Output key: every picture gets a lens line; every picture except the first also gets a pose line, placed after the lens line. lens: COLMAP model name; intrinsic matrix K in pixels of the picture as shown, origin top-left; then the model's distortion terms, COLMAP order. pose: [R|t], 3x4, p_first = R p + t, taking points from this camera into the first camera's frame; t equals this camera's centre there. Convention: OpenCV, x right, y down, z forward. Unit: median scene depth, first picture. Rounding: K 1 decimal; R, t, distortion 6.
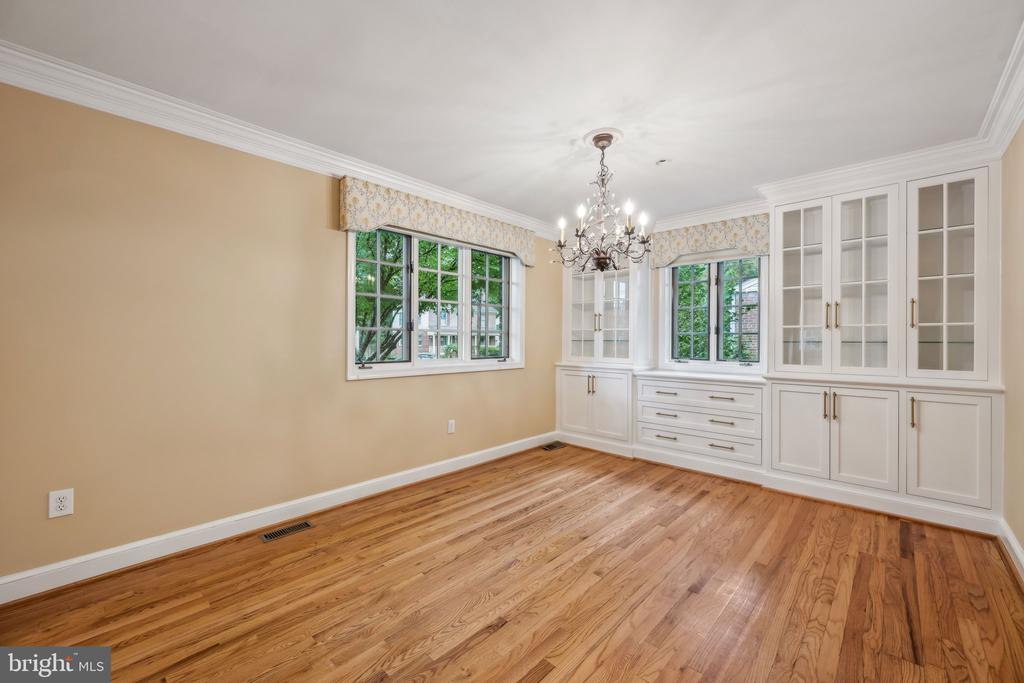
lens RADIAL K [[408.4, 0, 512.0], [0, 408.4, 341.5], [0, 0, 1]] dist [0.002005, 0.000107]
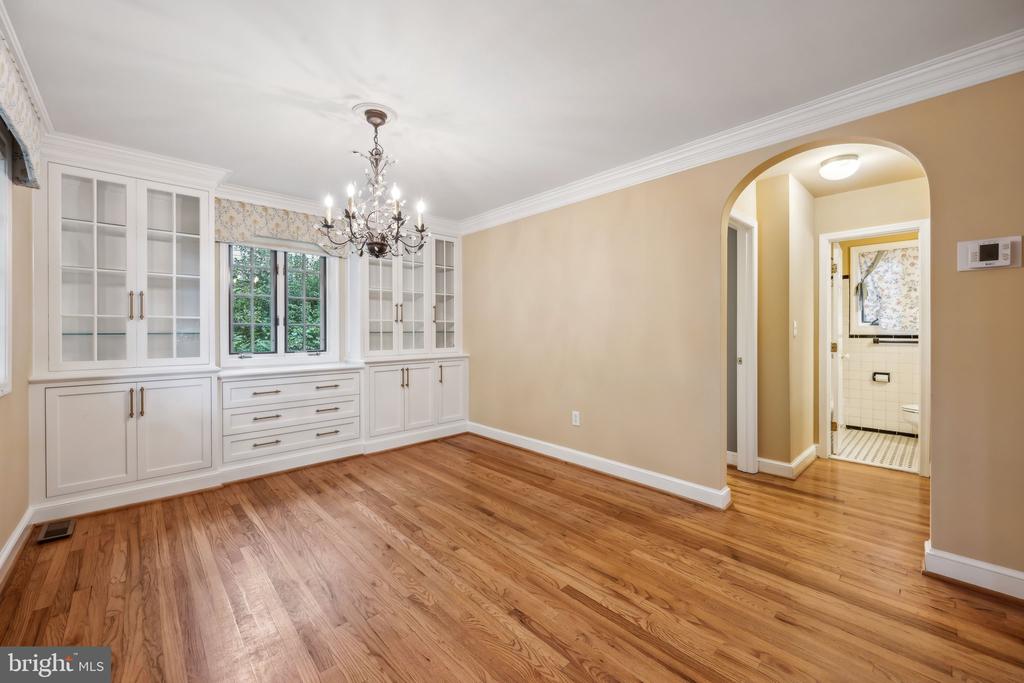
lens RADIAL K [[406.3, 0, 513.6], [0, 406.3, 331.6], [0, 0, 1]] dist [-0.000249, 0.000218]
pose [[0.057601, -0.005198, 0.998326, -0.551849], [0.009478, 0.999944, 0.004660, -0.003421], [-0.998295, 0.009194, 0.057647, 0.511695]]
